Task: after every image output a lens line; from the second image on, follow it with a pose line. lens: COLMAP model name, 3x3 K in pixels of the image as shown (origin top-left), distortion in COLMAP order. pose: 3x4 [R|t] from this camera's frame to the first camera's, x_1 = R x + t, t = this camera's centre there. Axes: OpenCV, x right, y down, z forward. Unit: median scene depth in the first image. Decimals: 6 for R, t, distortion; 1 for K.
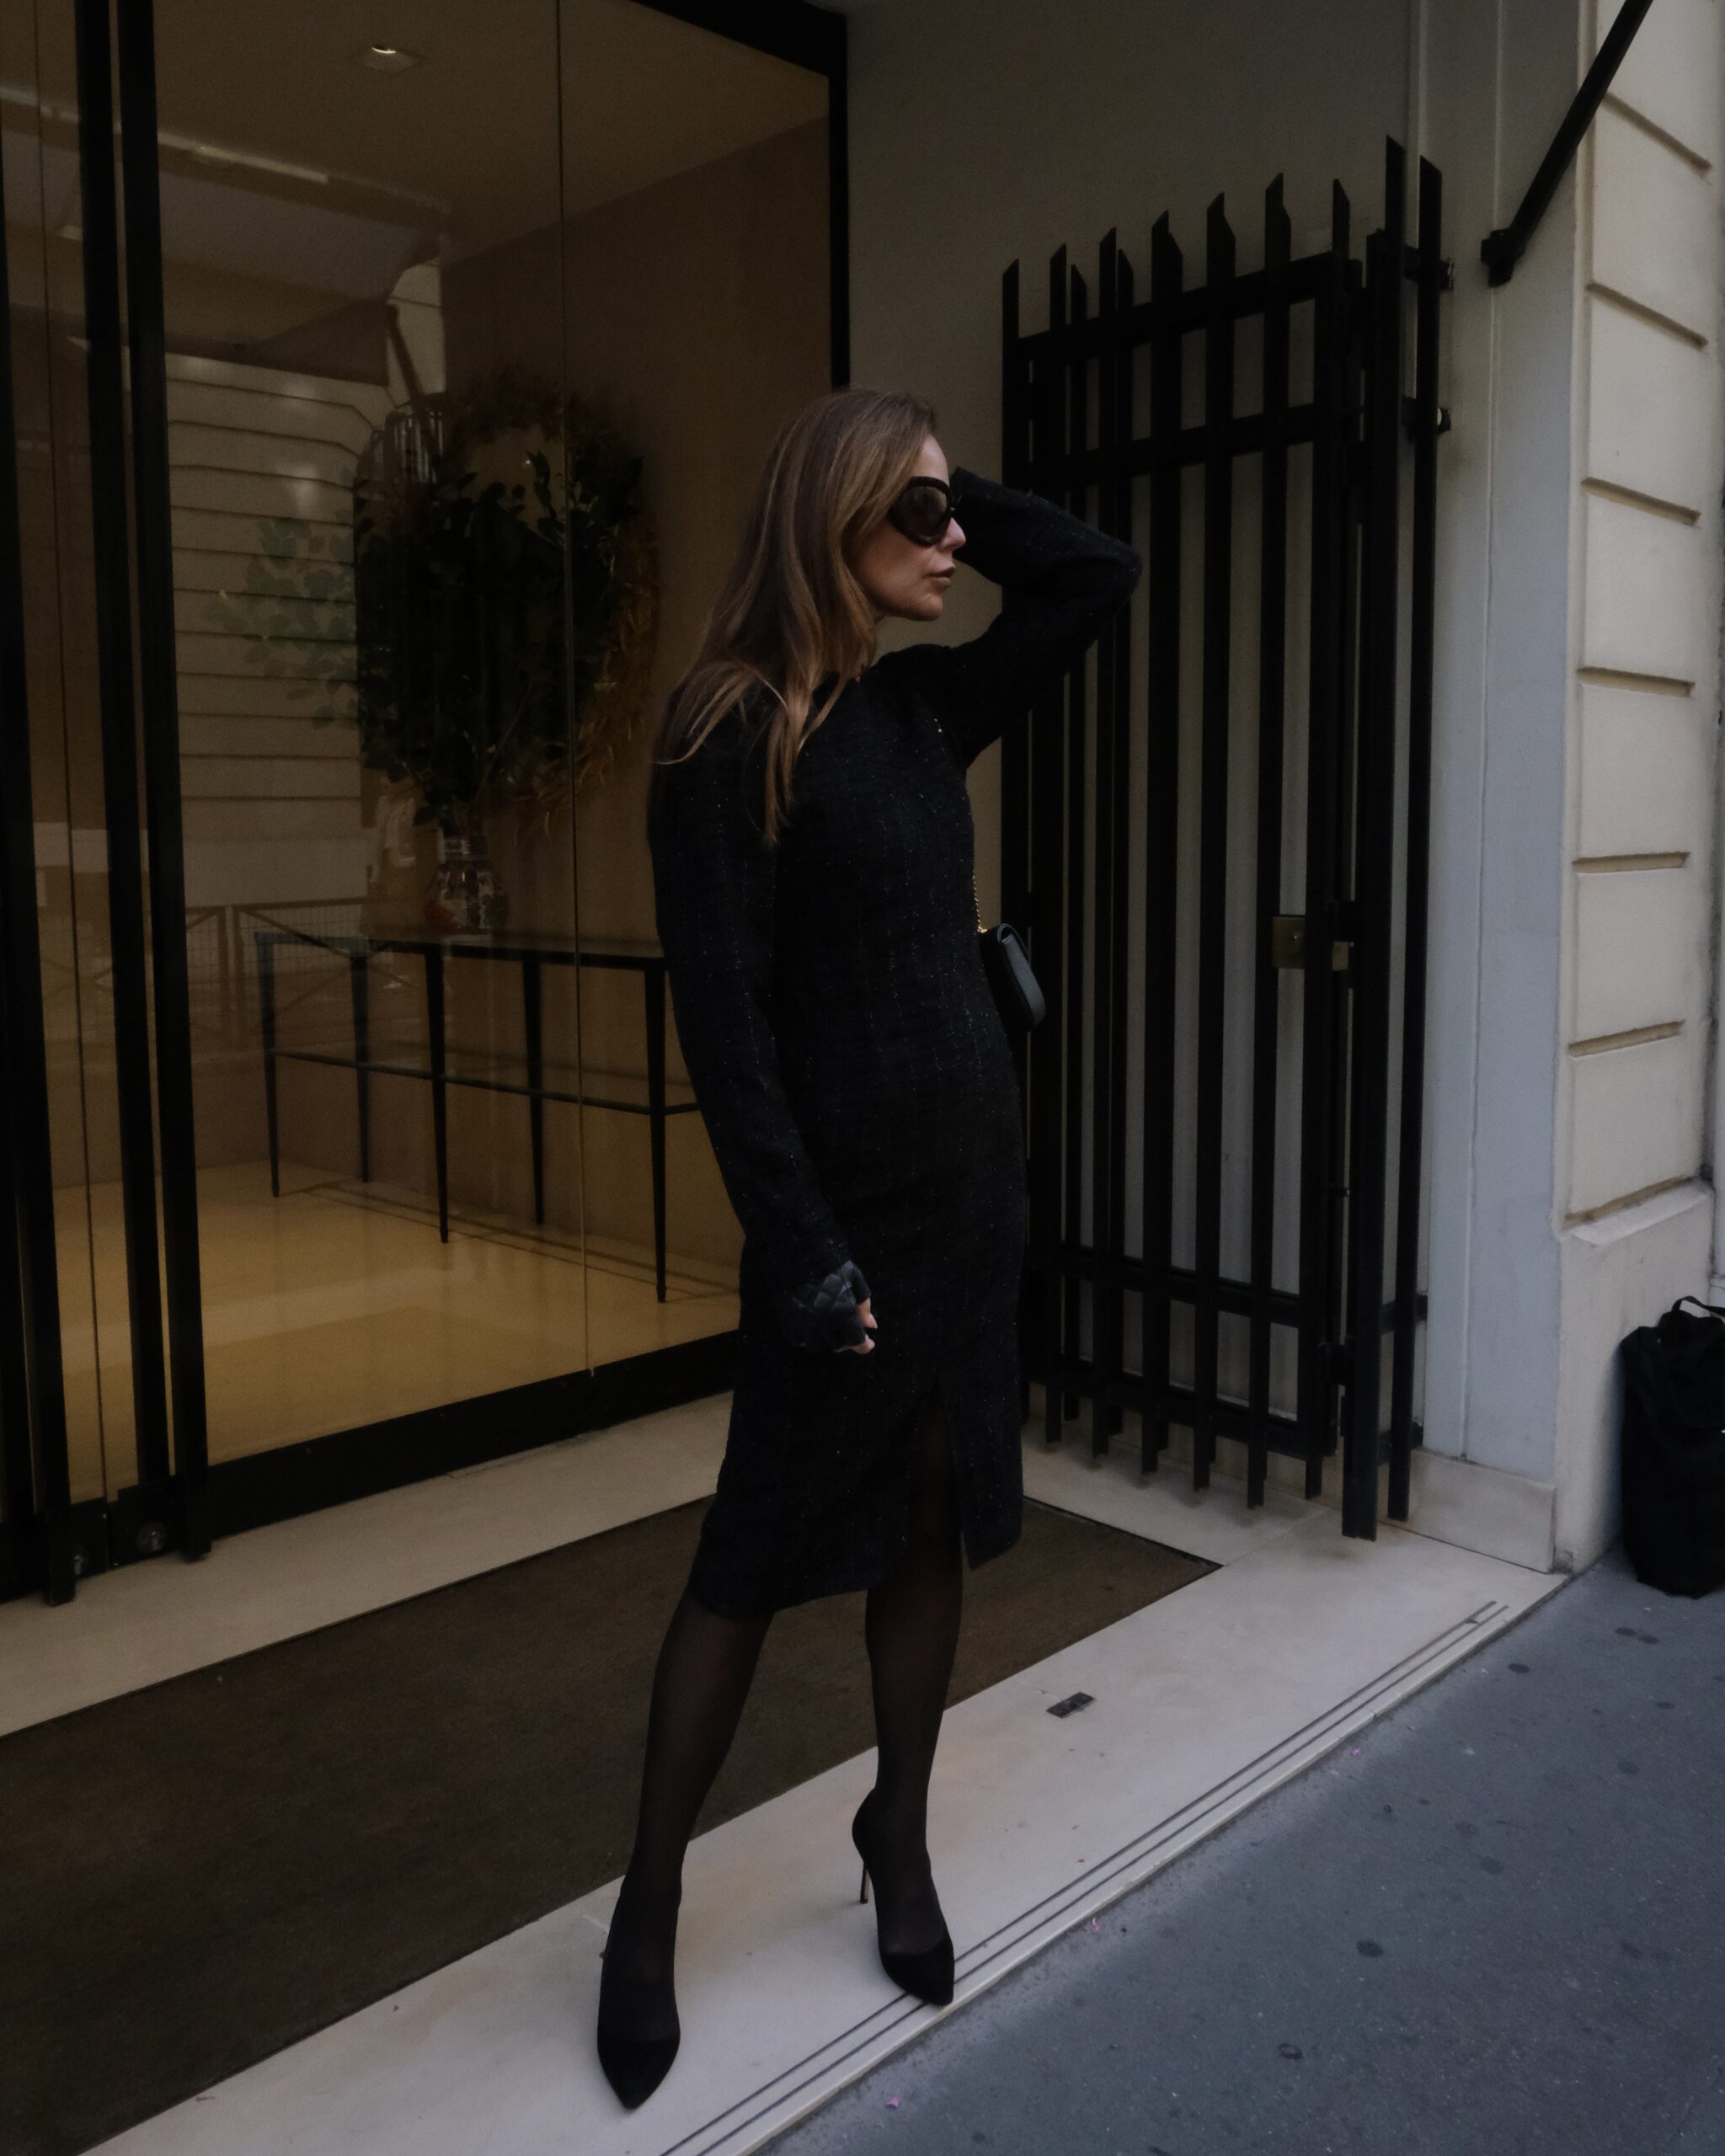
lens RADIAL K [[1939.6, 0, 862.5], [0, 1939.6, 1078.0], [0, 0, 1]] dist [-0.013949, -0.000613]
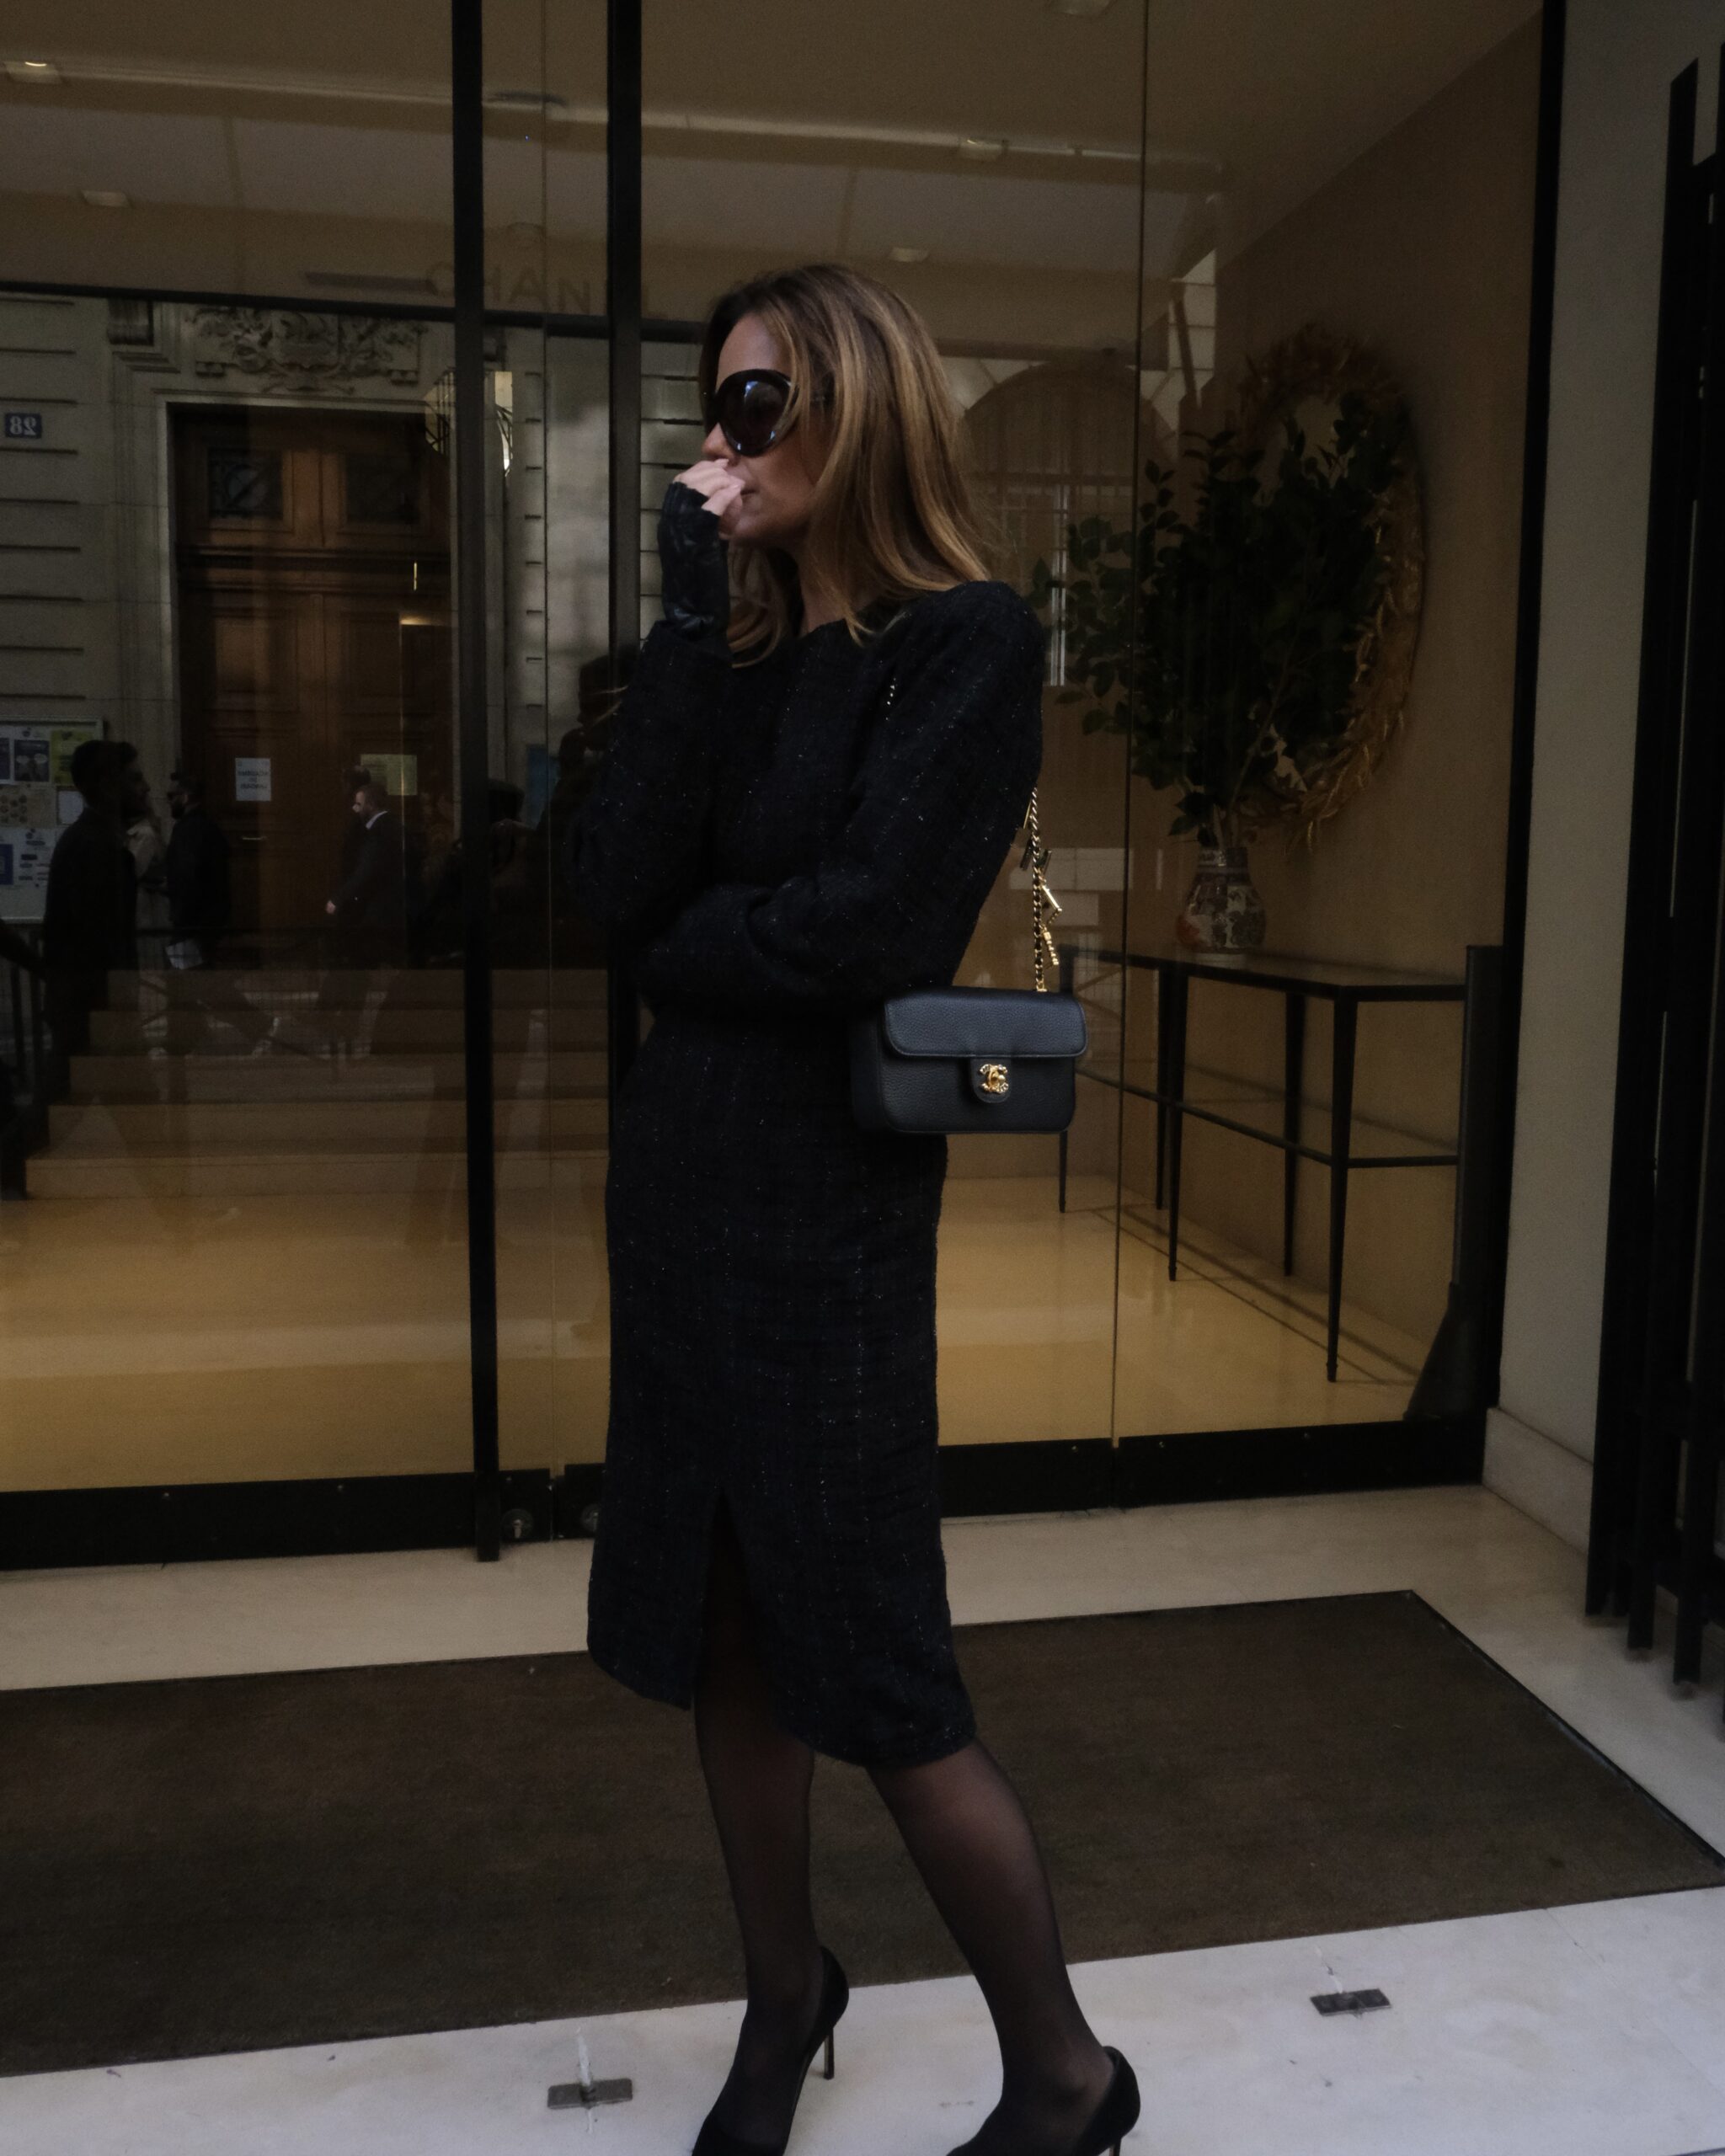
lens RADIAL K [[1889.0, 0, 864.0], [0, 1889.0, 1138.8], [0, 0, 1]] dist [-0.026201, 0.002663]
pose [[0.807594, 0.097515, -0.581621, 0.253916], [-0.087203, 0.995139, 0.045762, -0.016419], [0.583256, 0.013762, 0.812172, 0.223778]]
